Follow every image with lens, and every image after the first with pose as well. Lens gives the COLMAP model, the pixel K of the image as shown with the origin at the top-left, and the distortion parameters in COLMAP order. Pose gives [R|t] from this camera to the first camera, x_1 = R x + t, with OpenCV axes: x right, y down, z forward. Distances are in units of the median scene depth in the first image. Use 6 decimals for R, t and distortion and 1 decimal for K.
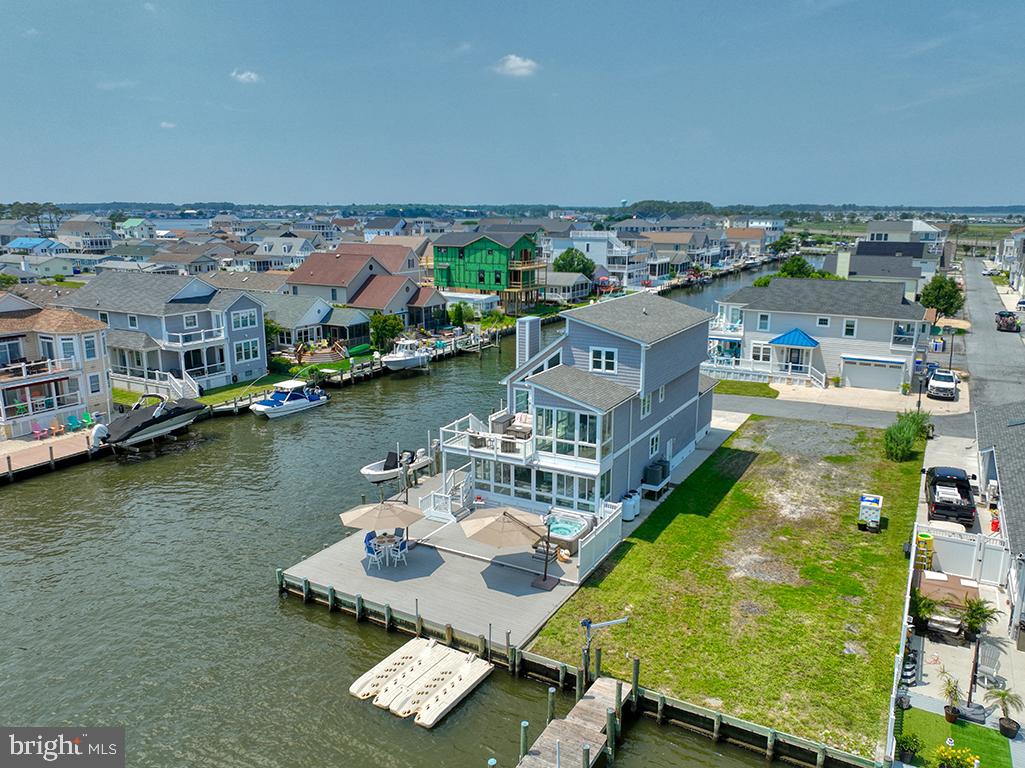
lens RADIAL K [[766.9, 0, 516.4], [0, 766.9, 384.5], [0, 0, 1]] dist [0.003440, 0.005269]
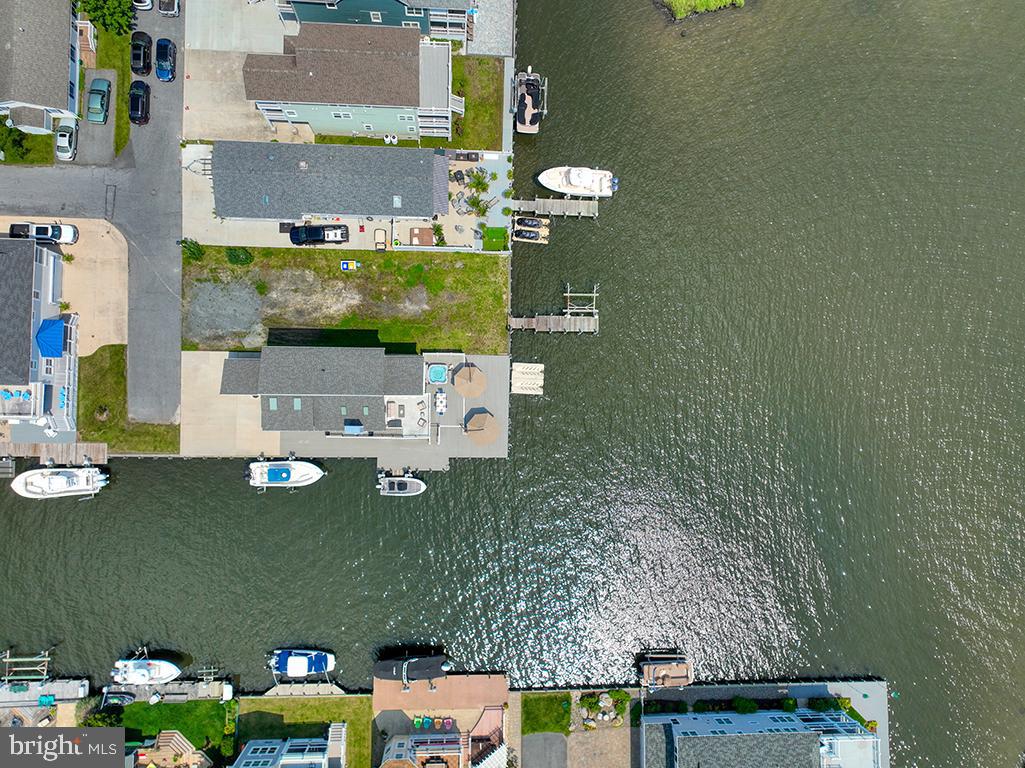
lens RADIAL K [[717.7, 0, 515.8], [0, 717.7, 383.4], [0, 0, 1]] dist [0.003943, 0.004608]
pose [[-0.480954, -0.876744, 0.001897, -0.084859], [0.111500, -0.059019, 0.992010, -1.894083], [-0.869627, 0.477323, 0.126142, 0.463806]]
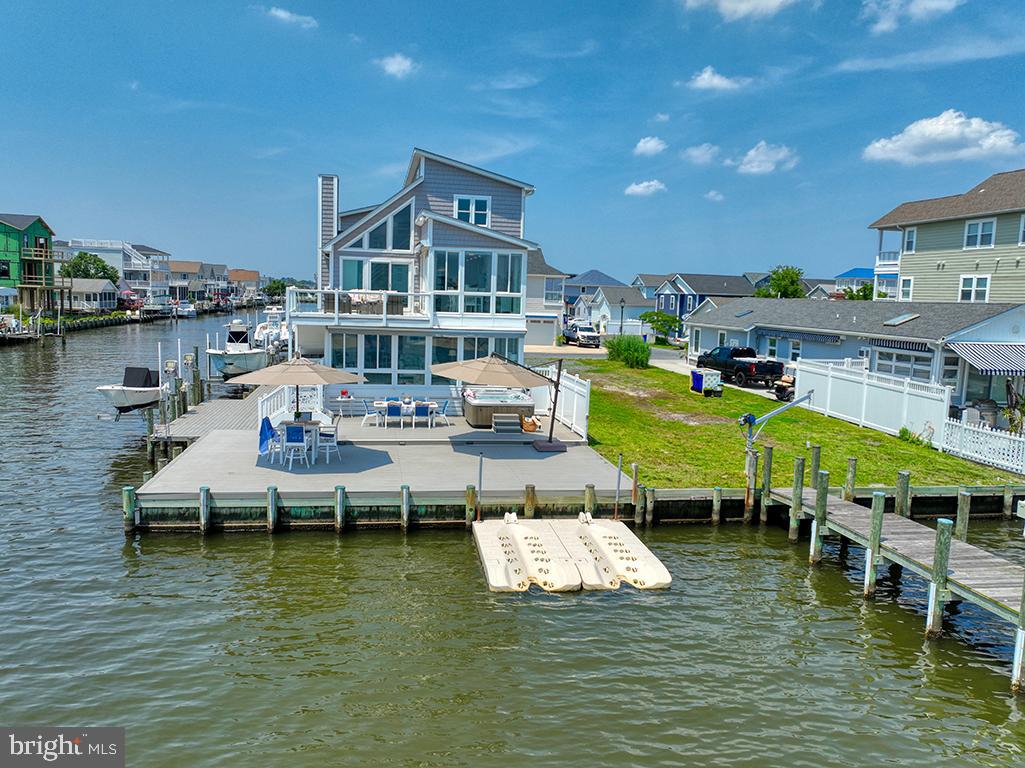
lens RADIAL K [[766.9, 0, 516.4], [0, 766.9, 384.5], [0, 0, 1]] dist [0.003440, 0.005269]
pose [[0.766901, -0.047780, 0.639984, -0.372575], [0.108504, 0.992522, -0.055922, 0.197126], [-0.632526, 0.112327, 0.766351, 0.379769]]
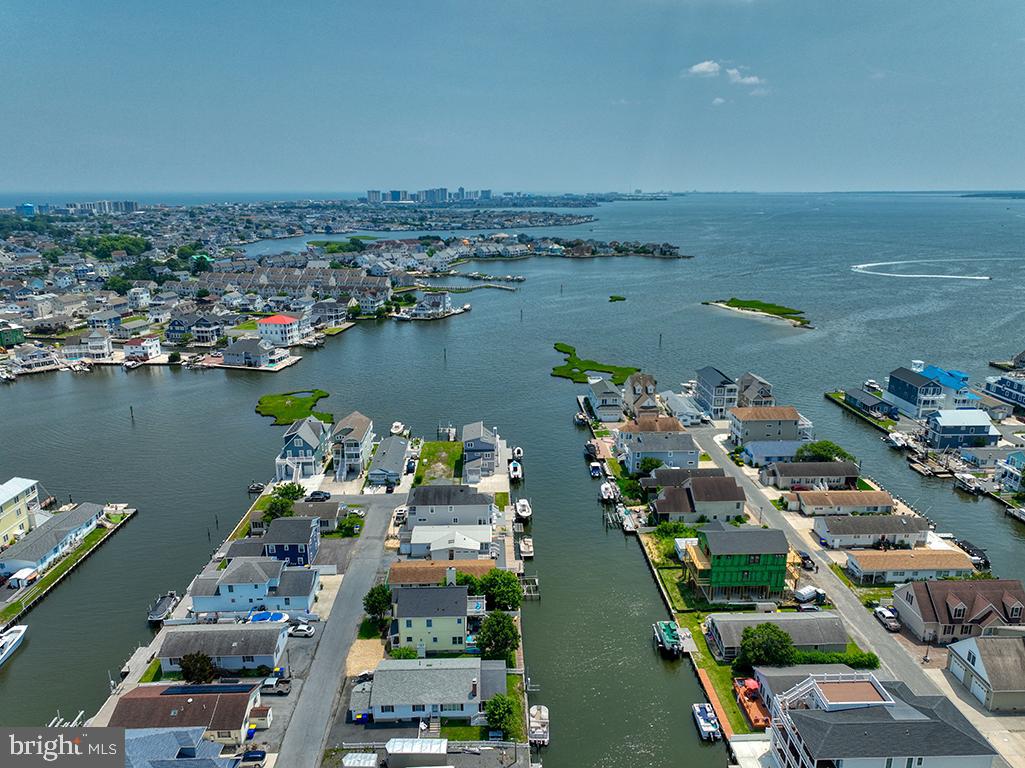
lens RADIAL K [[717.7, 0, 515.8], [0, 717.7, 383.4], [0, 0, 1]] dist [0.003943, 0.004608]
pose [[-0.852823, 0.134810, -0.504499, 2.323694], [-0.118183, 0.891209, 0.437926, -2.524551], [0.508651, 0.433097, -0.744111, 4.703411]]
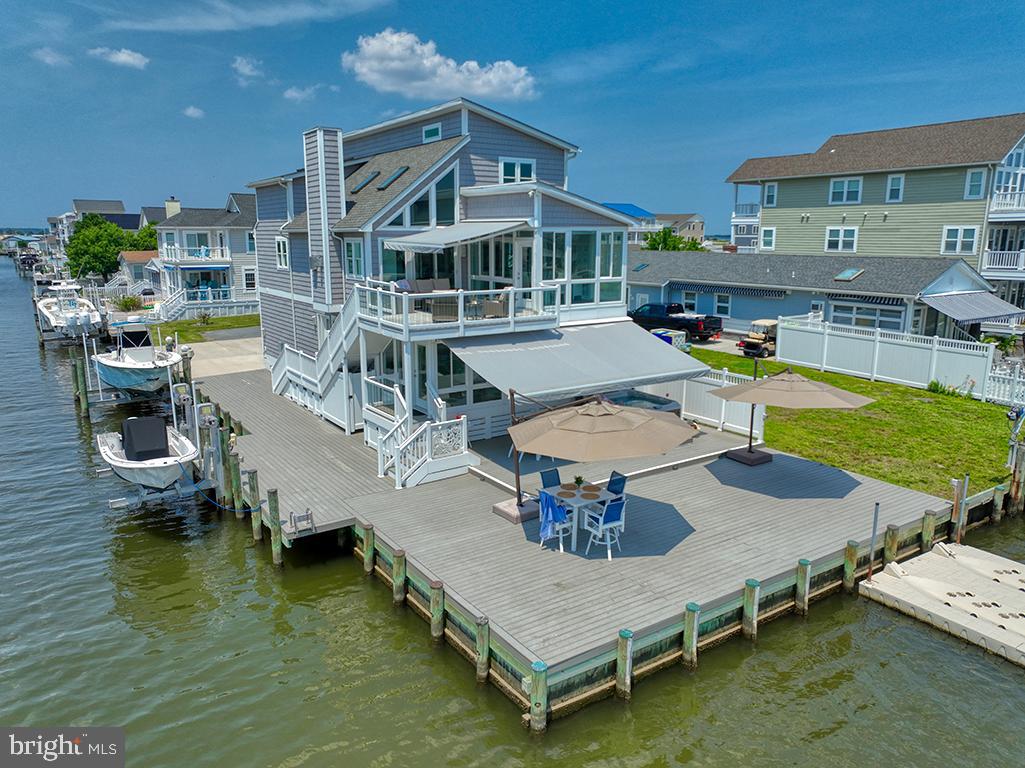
lens RADIAL K [[717.7, 0, 515.8], [0, 717.7, 383.4], [0, 0, 1]] dist [0.003943, 0.004608]
pose [[0.439160, -0.180352, 0.880120, -0.478047], [0.197049, 0.975126, 0.101497, 0.080525], [-0.876533, 0.128853, 0.463774, 0.733594]]
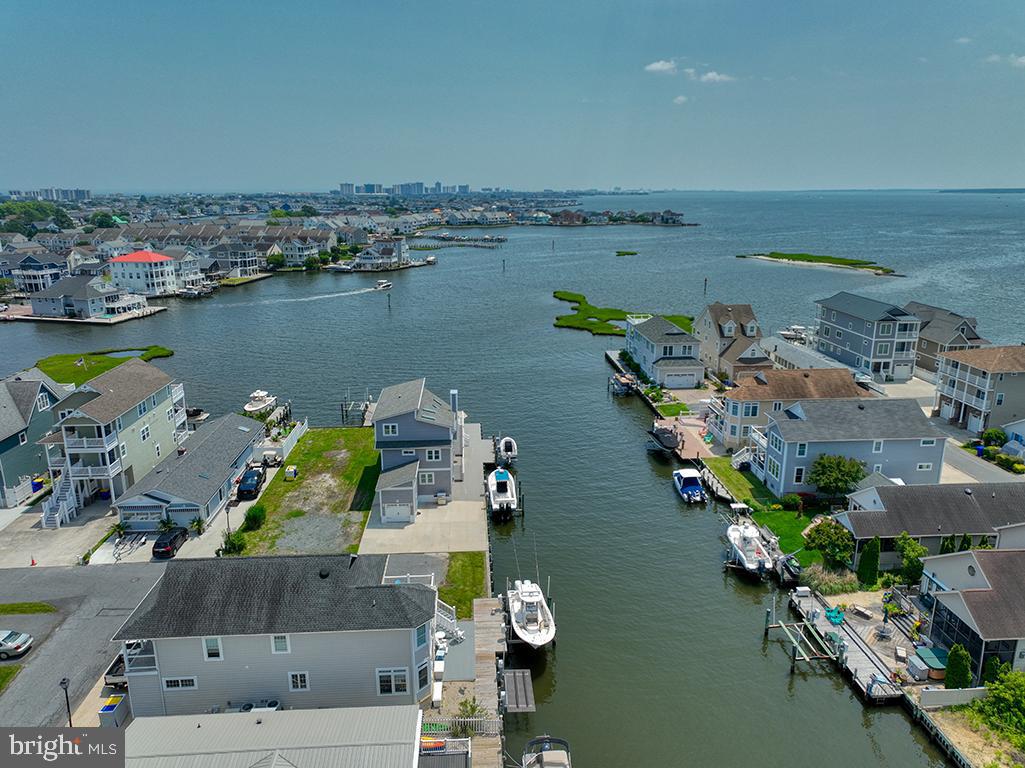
lens RADIAL K [[717.7, 0, 515.8], [0, 717.7, 383.4], [0, 0, 1]] dist [0.003943, 0.004608]
pose [[-0.837214, 0.141821, -0.528167, 0.979006], [-0.122318, 0.892760, 0.433610, -1.057925], [0.533021, 0.427628, -0.730084, 2.757148]]
